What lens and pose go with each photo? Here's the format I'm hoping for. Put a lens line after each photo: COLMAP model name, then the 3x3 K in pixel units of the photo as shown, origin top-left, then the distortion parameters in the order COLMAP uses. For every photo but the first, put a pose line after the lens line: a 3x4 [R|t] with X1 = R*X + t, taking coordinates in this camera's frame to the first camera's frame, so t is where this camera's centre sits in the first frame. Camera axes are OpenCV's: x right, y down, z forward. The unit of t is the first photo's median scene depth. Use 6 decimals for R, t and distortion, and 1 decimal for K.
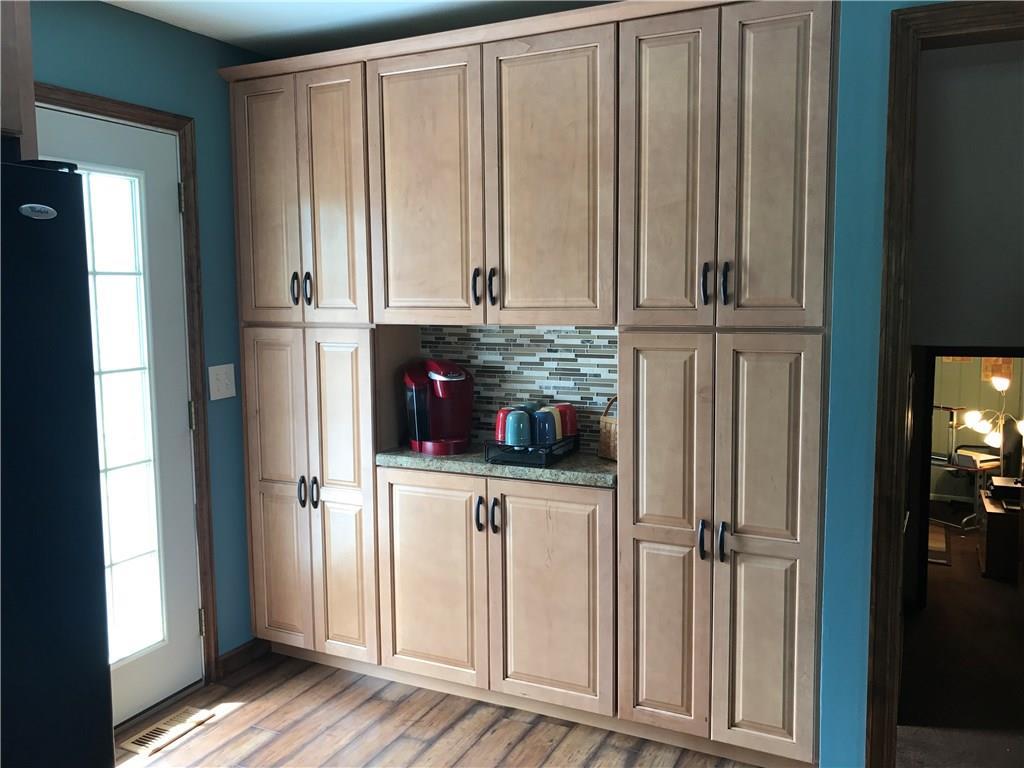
lens RADIAL K [[839.8, 0, 508.3], [0, 839.8, 373.4], [0, 0, 1]] dist [0.017012, -0.017750]
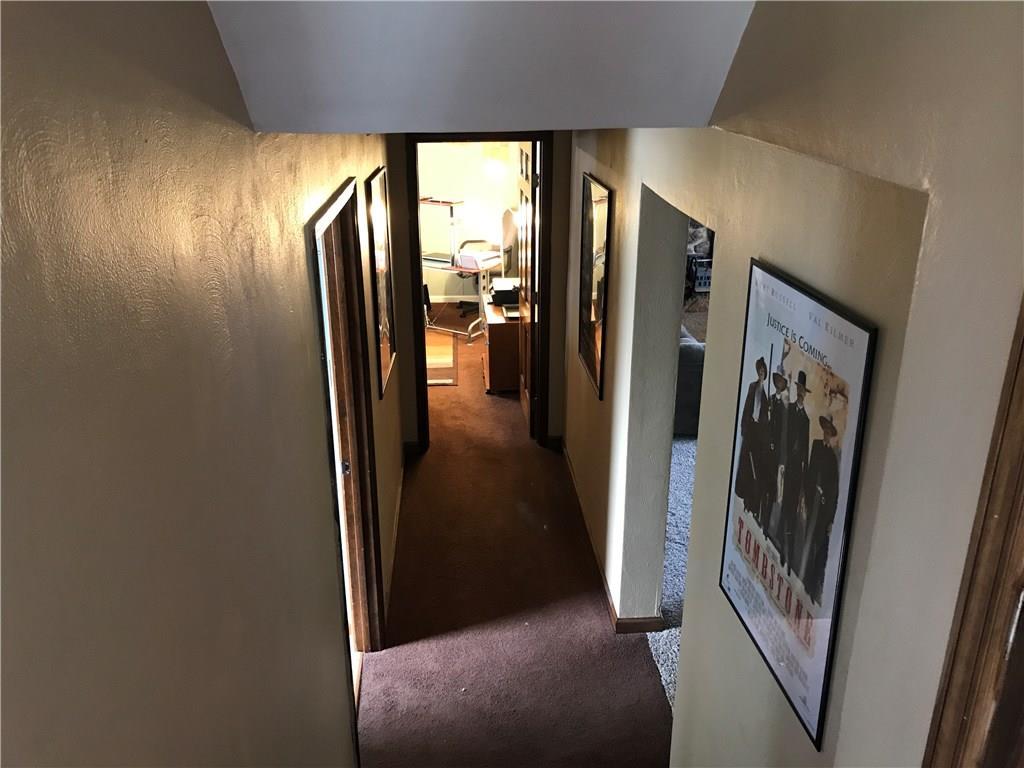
lens RADIAL K [[839.8, 0, 511.3], [0, 839.8, 390.0], [0, 0, 1]] dist [0.017012, -0.017750]
pose [[0.863474, -0.172271, 0.474062, 0.386886], [0.041938, 0.961133, 0.272883, -0.022332], [-0.502647, -0.215746, 0.837138, 0.568206]]
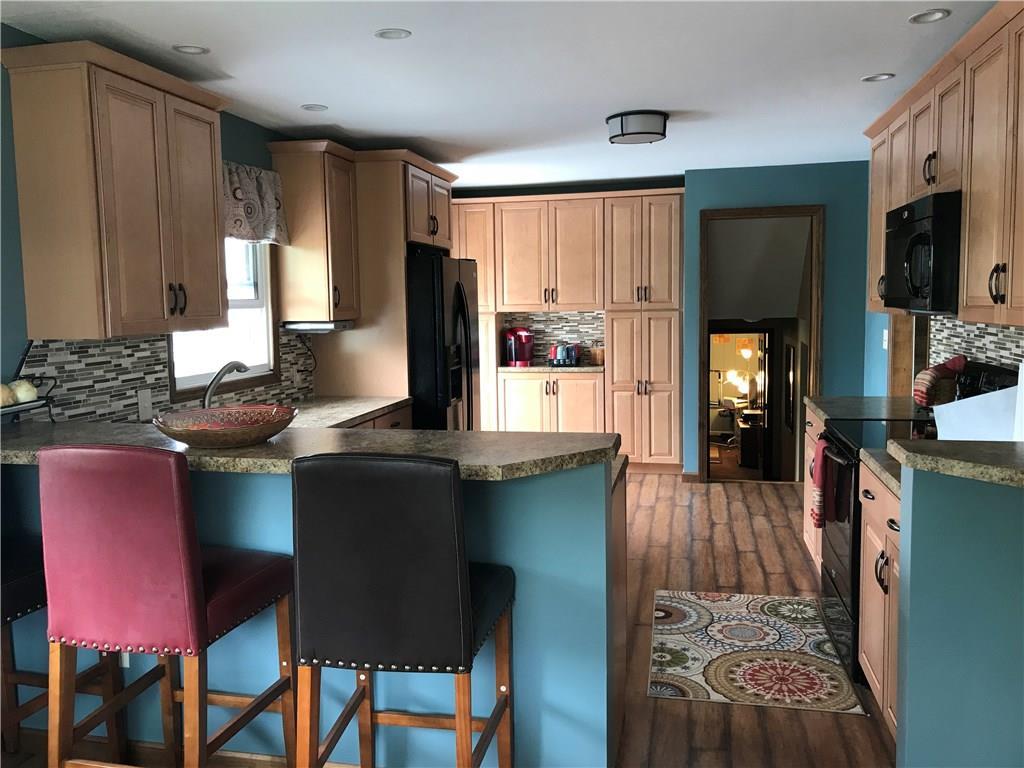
lens RADIAL K [[839.8, 0, 510.3], [0, 839.8, 384.1], [0, 0, 1]] dist [0.017012, -0.017750]
pose [[0.970403, -0.032430, 0.239303, -0.694481], [0.031969, 0.999472, 0.005810, 0.131874], [-0.239365, 0.002012, 0.970928, -1.303396]]
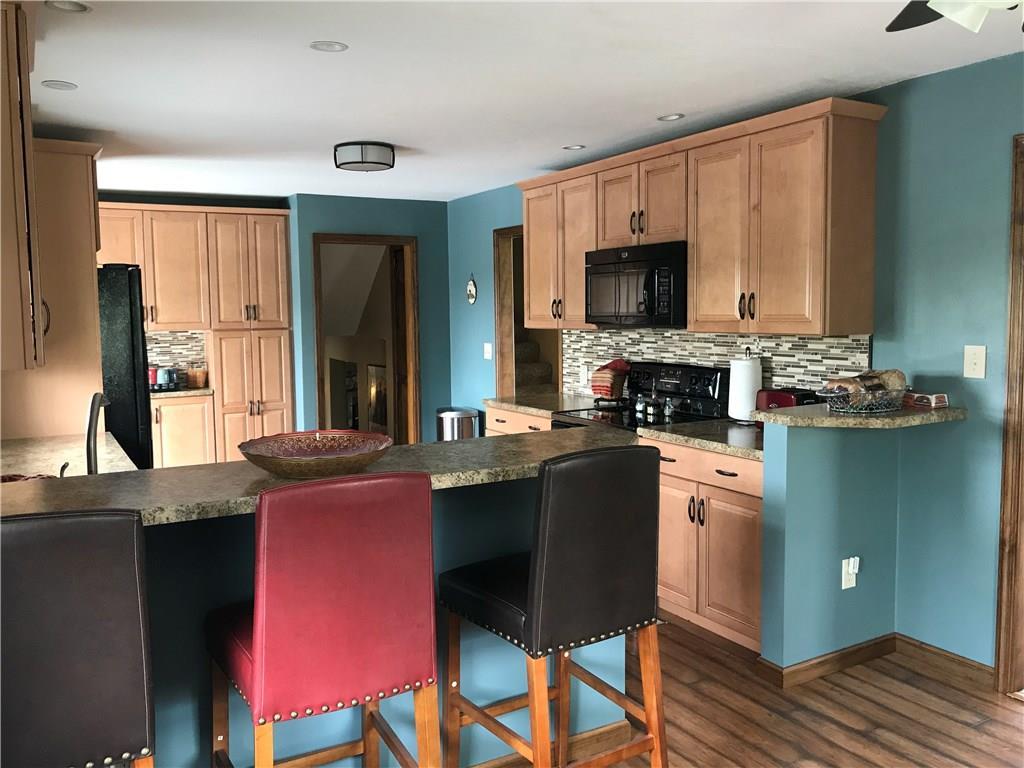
lens RADIAL K [[839.8, 0, 515.7], [0, 839.8, 381.8], [0, 0, 1]] dist [0.017012, -0.017750]
pose [[0.551702, -0.069296, 0.831158, -1.284738], [0.088372, 0.995790, 0.024363, 0.103552], [-0.829346, 0.060010, 0.555503, -1.004896]]
